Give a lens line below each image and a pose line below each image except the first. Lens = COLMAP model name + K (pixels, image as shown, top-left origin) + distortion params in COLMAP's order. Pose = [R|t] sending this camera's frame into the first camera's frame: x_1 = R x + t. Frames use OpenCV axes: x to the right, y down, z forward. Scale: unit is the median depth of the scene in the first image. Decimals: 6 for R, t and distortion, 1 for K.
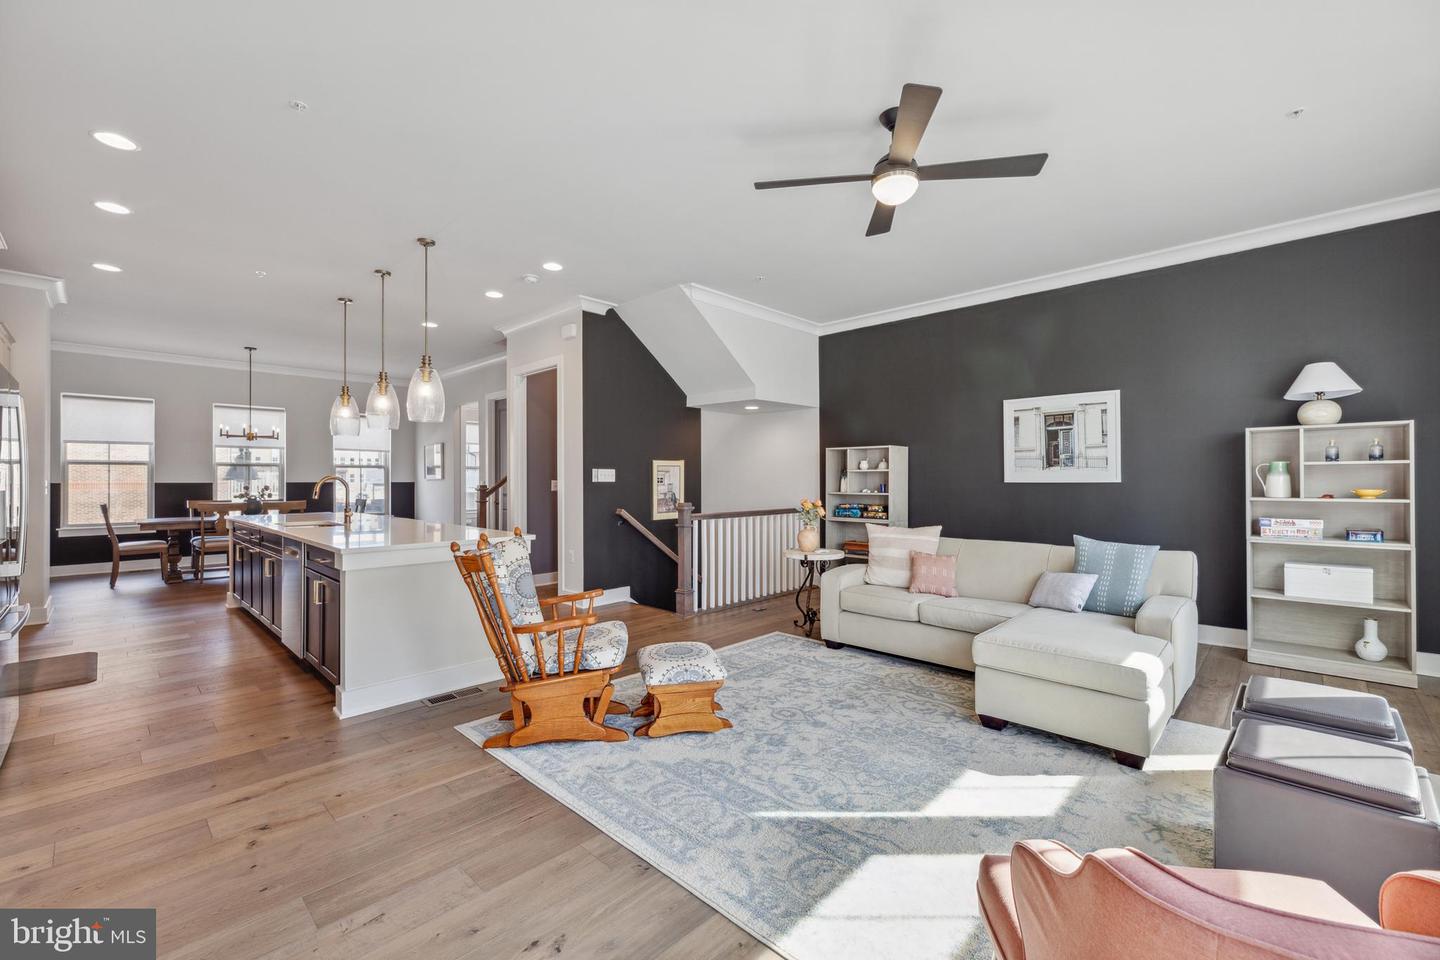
lens RADIAL K [[599.3, 0, 720.0], [0, 599.3, 480.0], [0, 0, 1]] dist [0.002485, 0.000172]
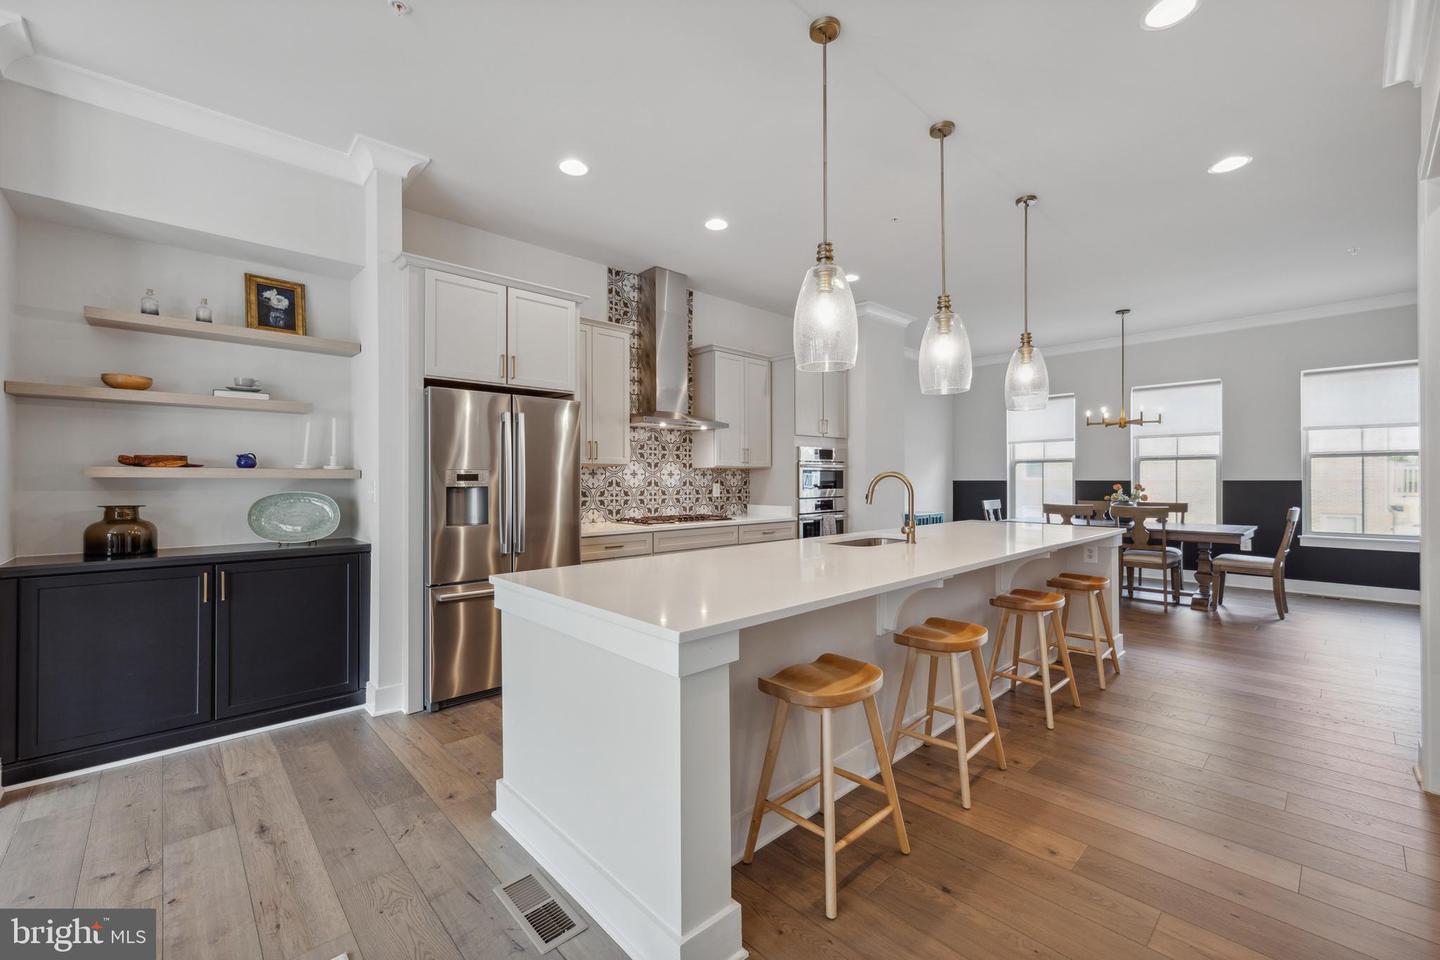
lens RADIAL K [[590.5, 0, 720.0], [0, 590.5, 480.0], [0, 0, 1]] dist [-0.000414, 0.000147]
pose [[-0.050378, 0.002603, -0.998727, 0.044606], [0.001848, 0.999995, 0.002513, 0.000751], [0.998729, -0.001719, -0.050383, 1.228687]]
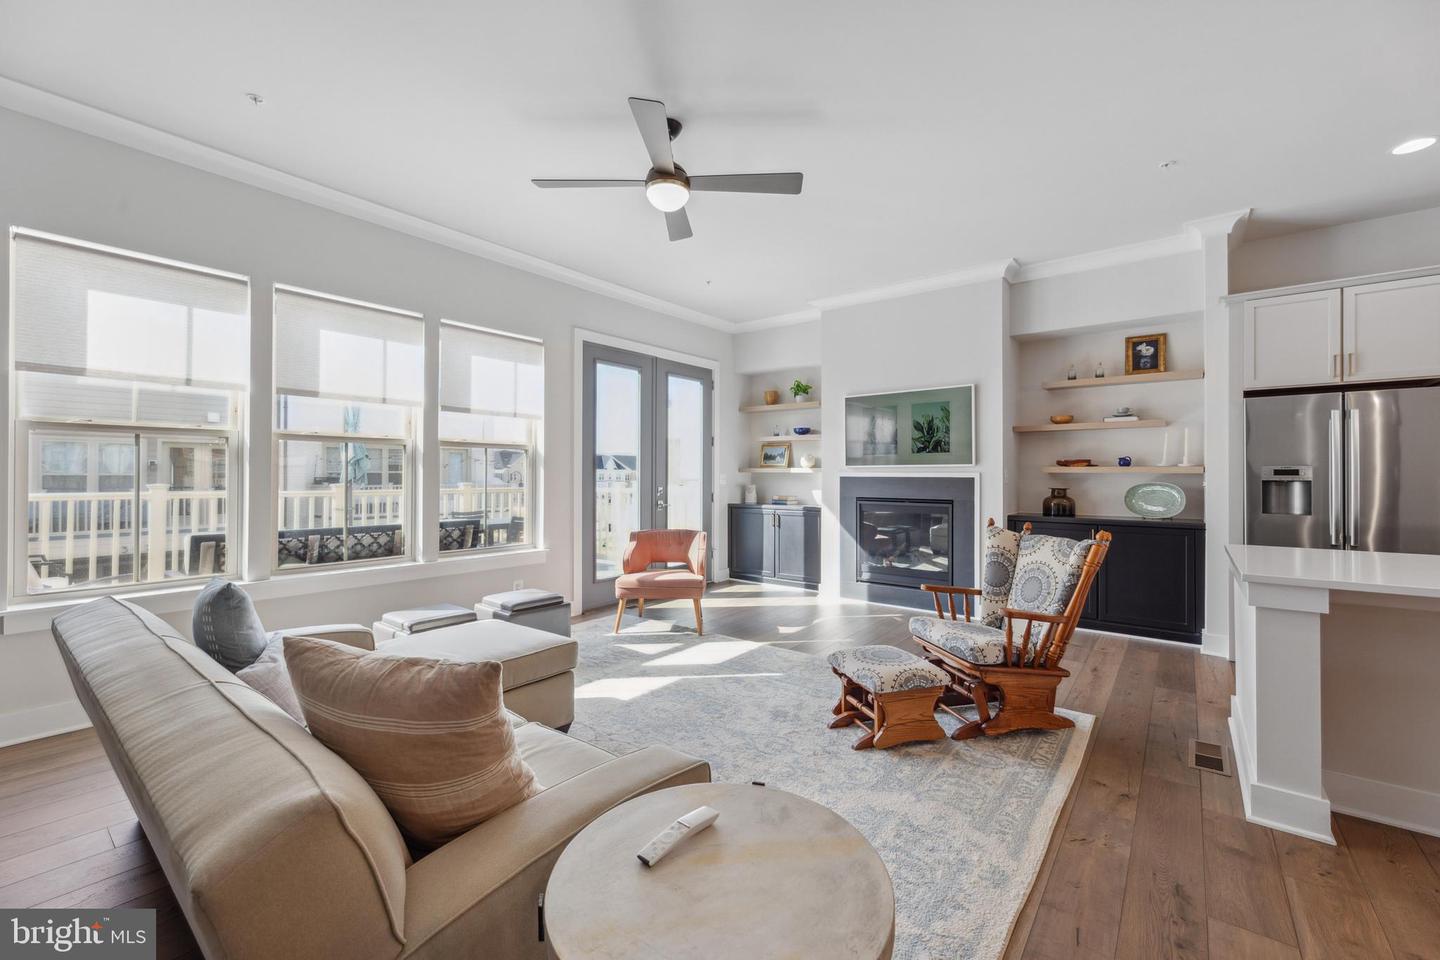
lens RADIAL K [[588.6, 0, 730.2], [0, 588.6, 469.6], [0, 0, 1]] dist [-0.000069, -0.000007]
pose [[-0.994004, 0.000752, -0.109342, 0.255655], [0.001485, 0.999977, -0.006621, -0.001244], [0.109335, -0.006744, -0.993982, 1.752731]]
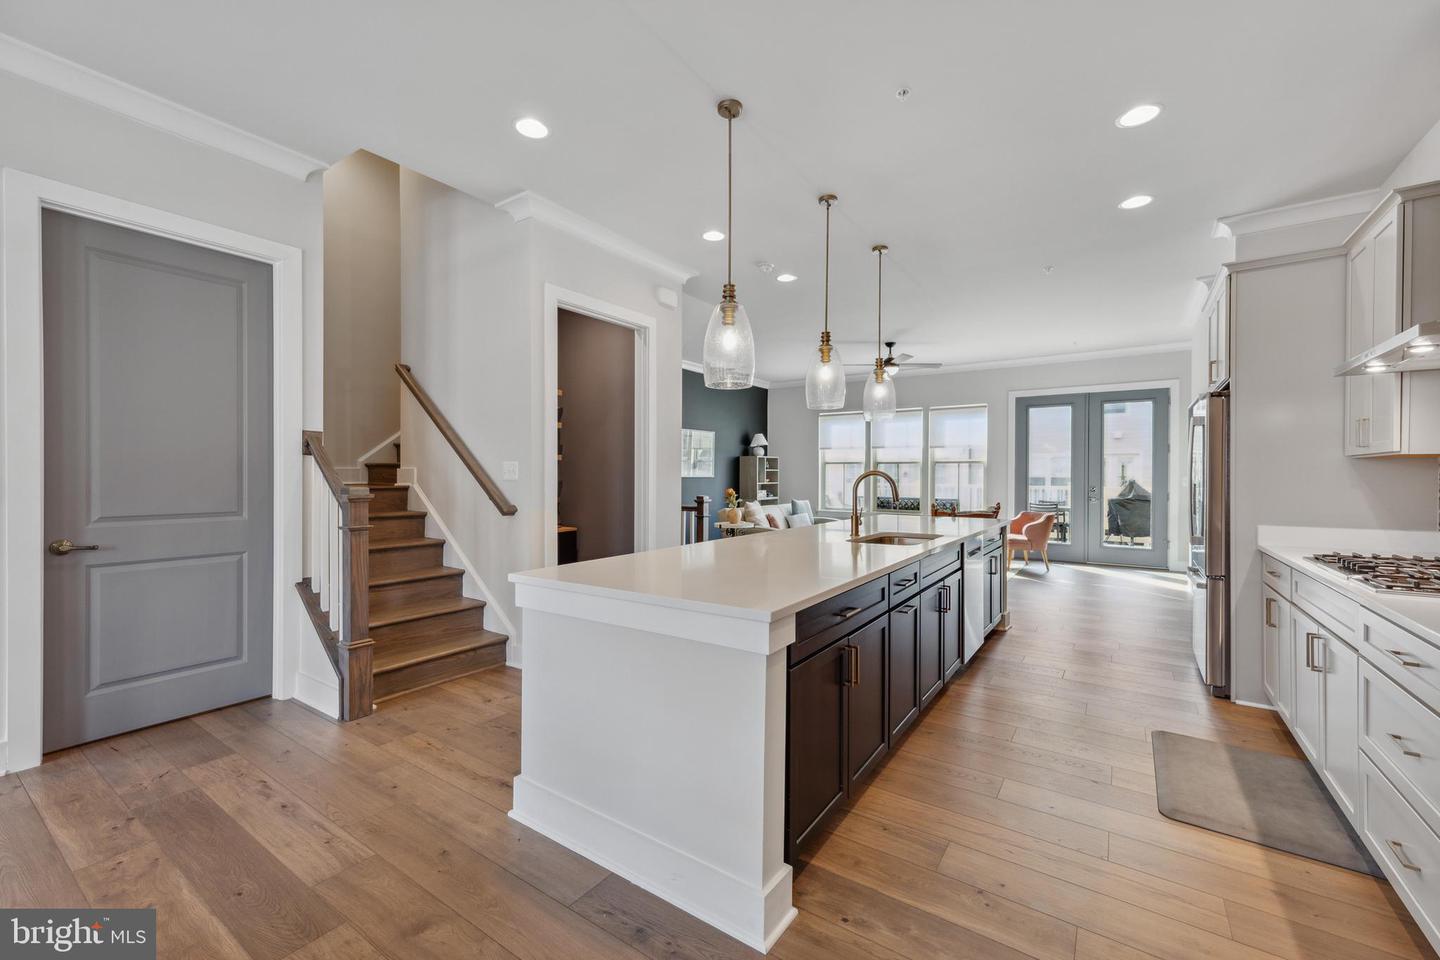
lens RADIAL K [[590.5, 0, 720.0], [0, 590.5, 480.0], [0, 0, 1]] dist [-0.000414, 0.000147]
pose [[-0.167688, -0.001651, 0.985839, -1.981237], [-0.002932, 0.999995, 0.001176, 0.018017], [-0.985836, -0.002693, -0.167692, 1.931183]]
